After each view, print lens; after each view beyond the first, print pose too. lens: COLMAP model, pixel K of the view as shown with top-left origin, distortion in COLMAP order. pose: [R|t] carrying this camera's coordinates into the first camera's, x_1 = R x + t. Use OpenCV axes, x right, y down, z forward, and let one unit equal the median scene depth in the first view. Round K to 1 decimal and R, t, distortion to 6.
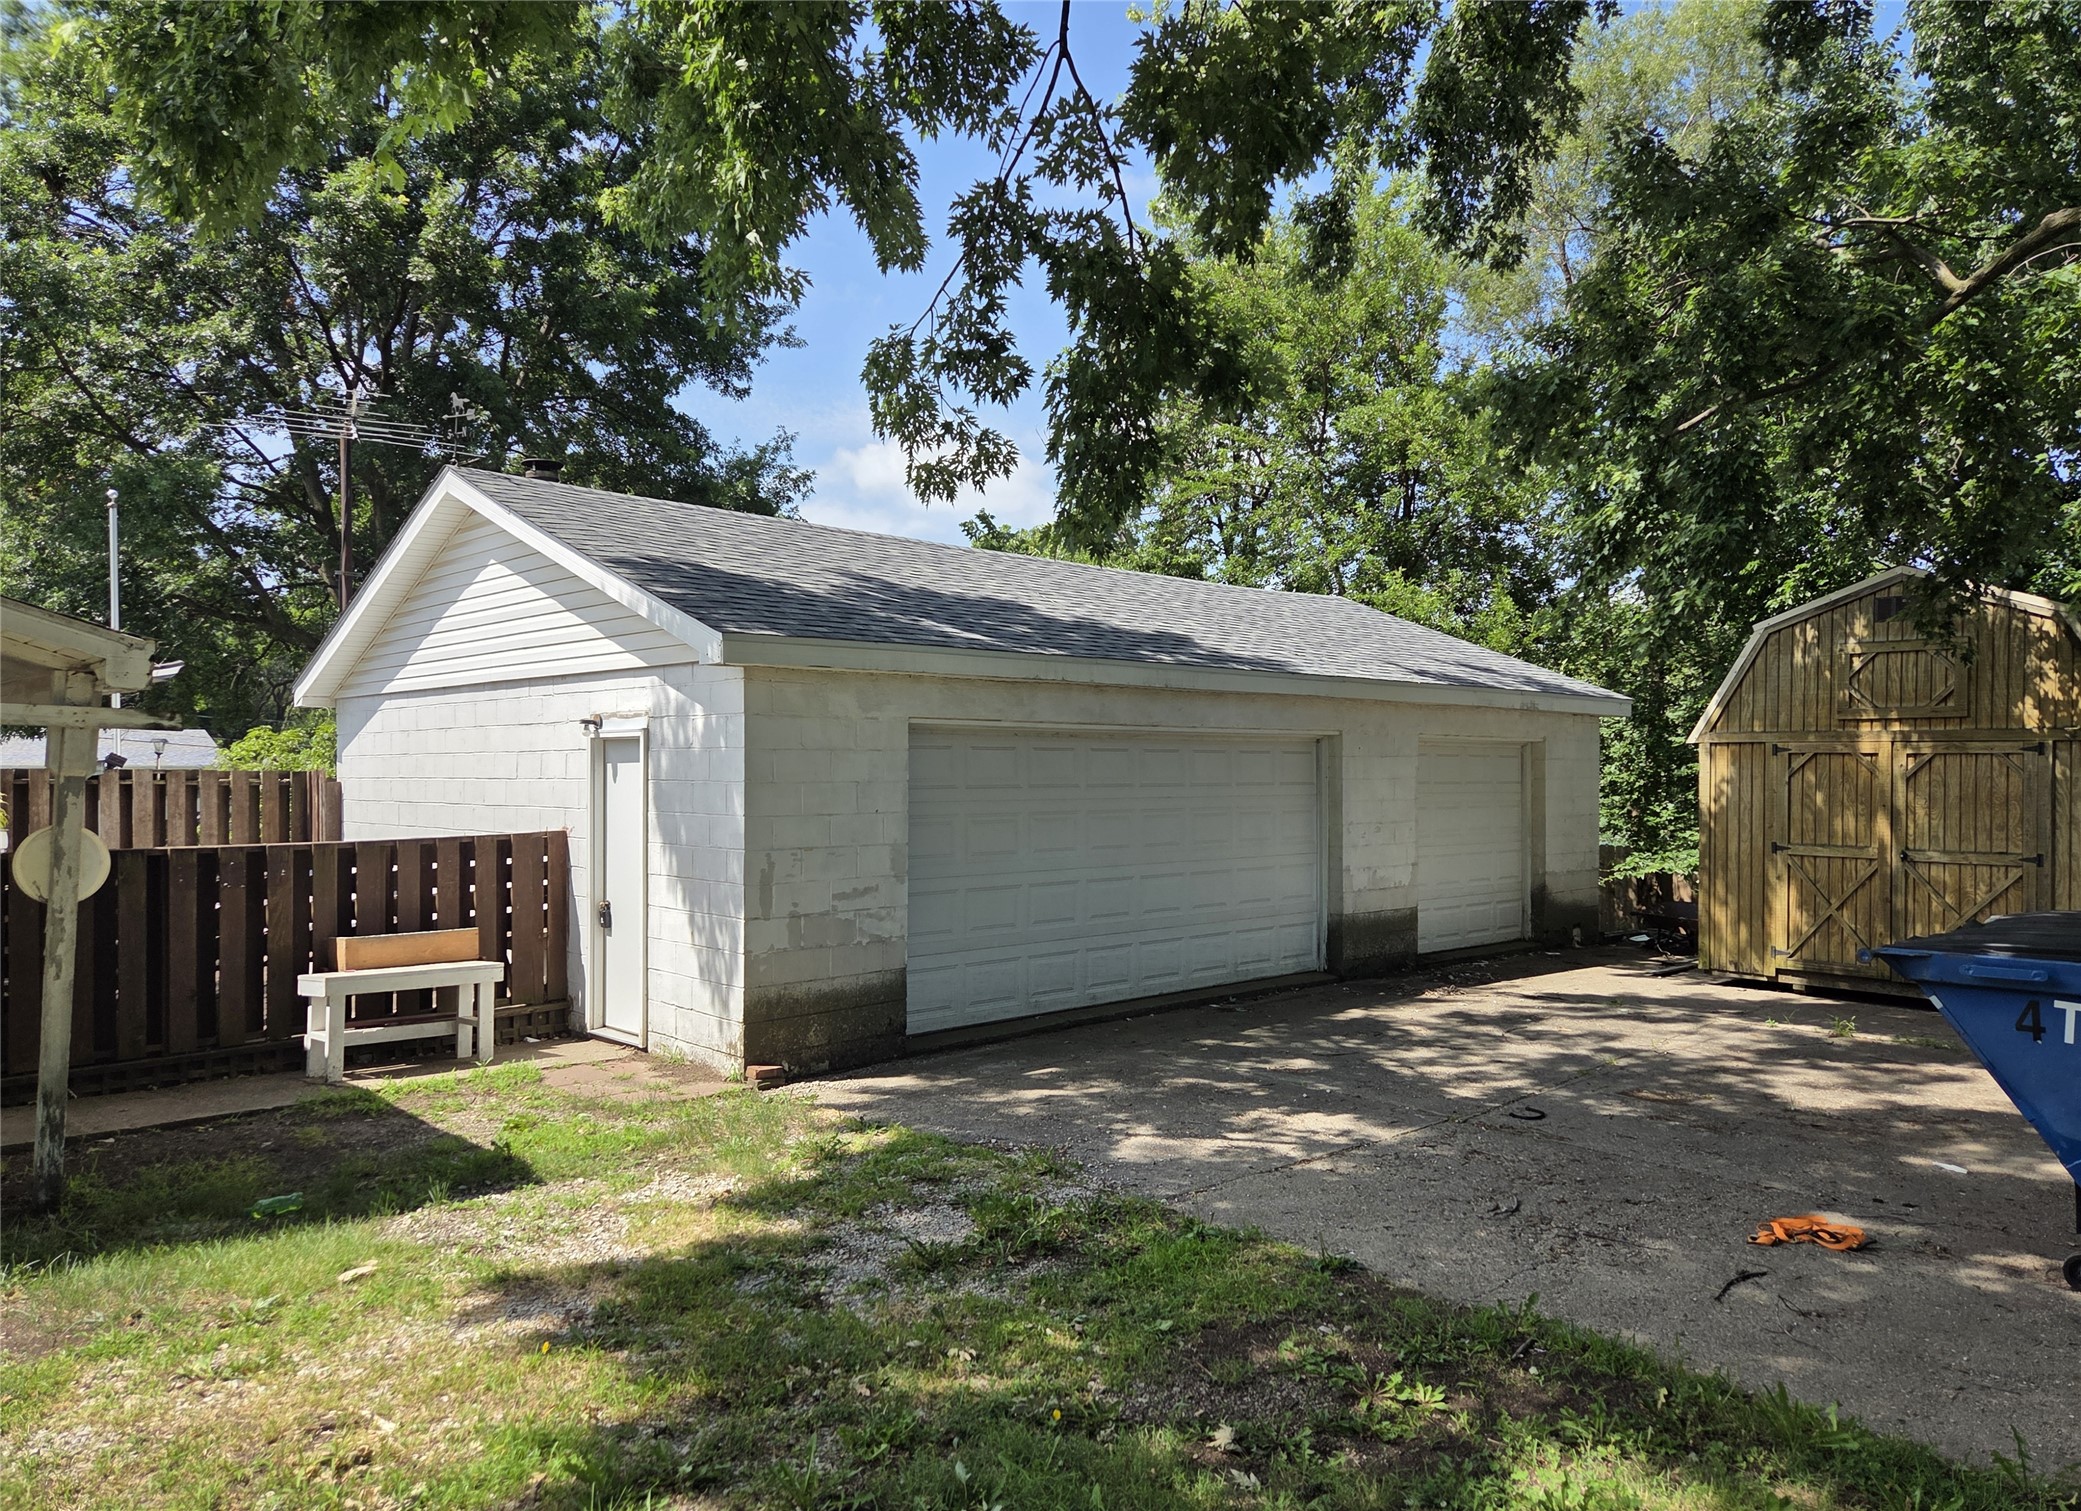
lens RADIAL K [[1410.9, 0, 1040.5], [0, 1410.9, 755.5], [0, 0, 1]] dist [-0.000022, 0.000263]
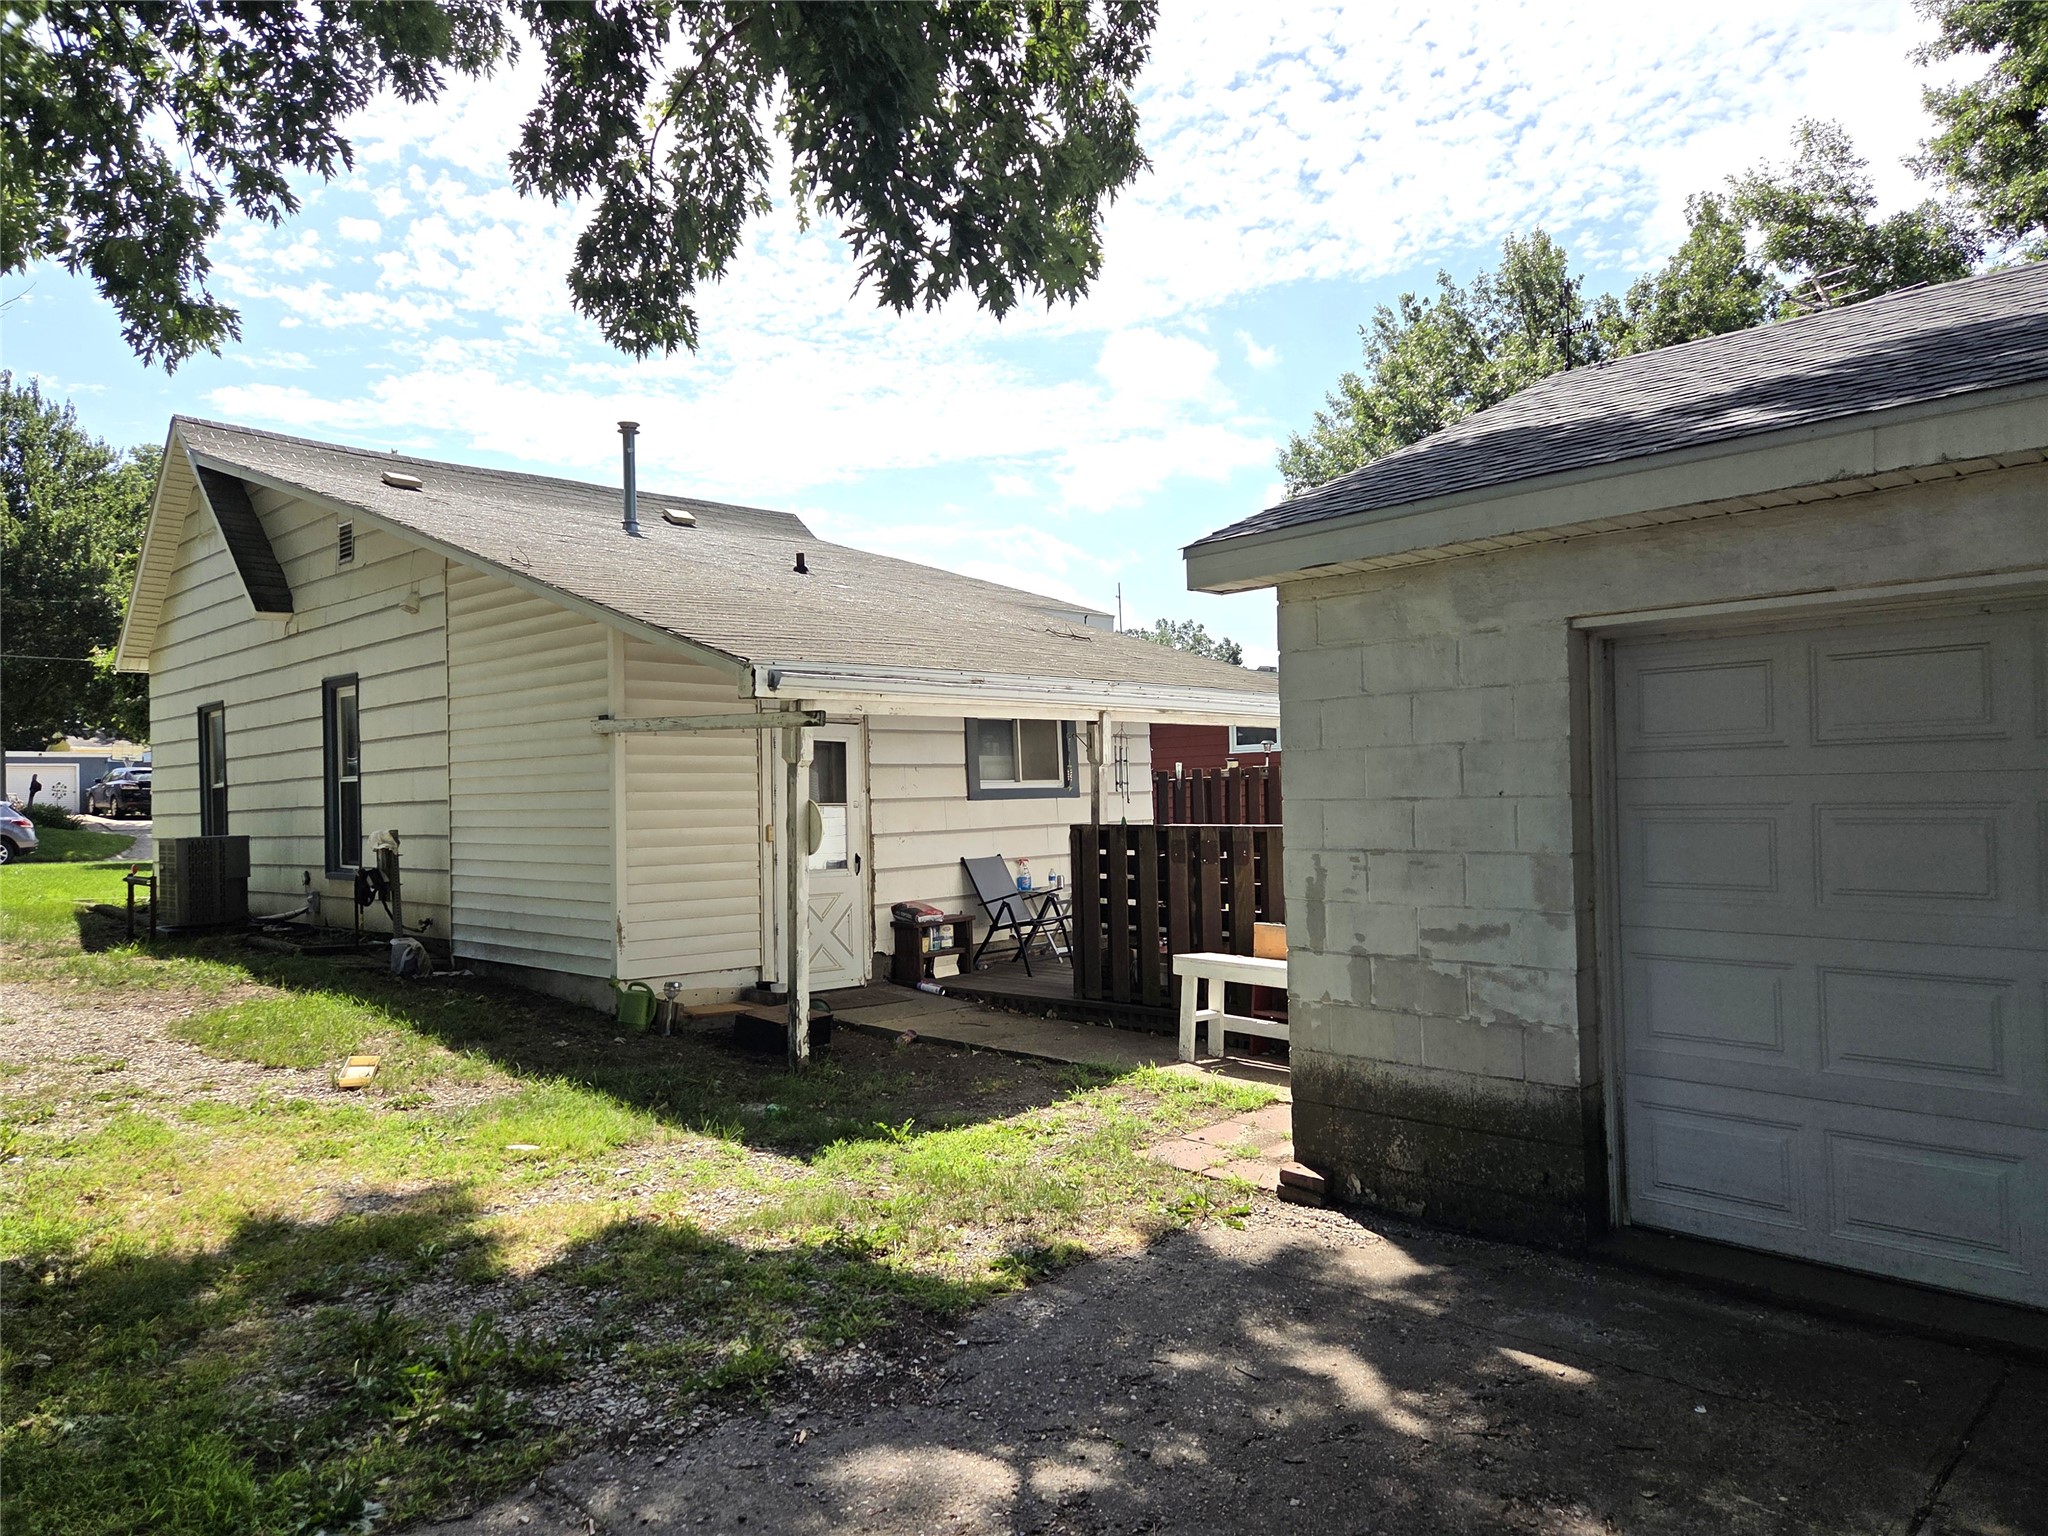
lens RADIAL K [[1359.1, 0, 1025.1], [0, 1359.1, 772.3], [0, 0, 1]] dist [0.083547, 0.000418]
pose [[0.025388, -0.018296, -0.999510, 0.459871], [0.028779, 0.999431, -0.017563, 0.037691], [0.999263, -0.028319, 0.025901, 0.853015]]
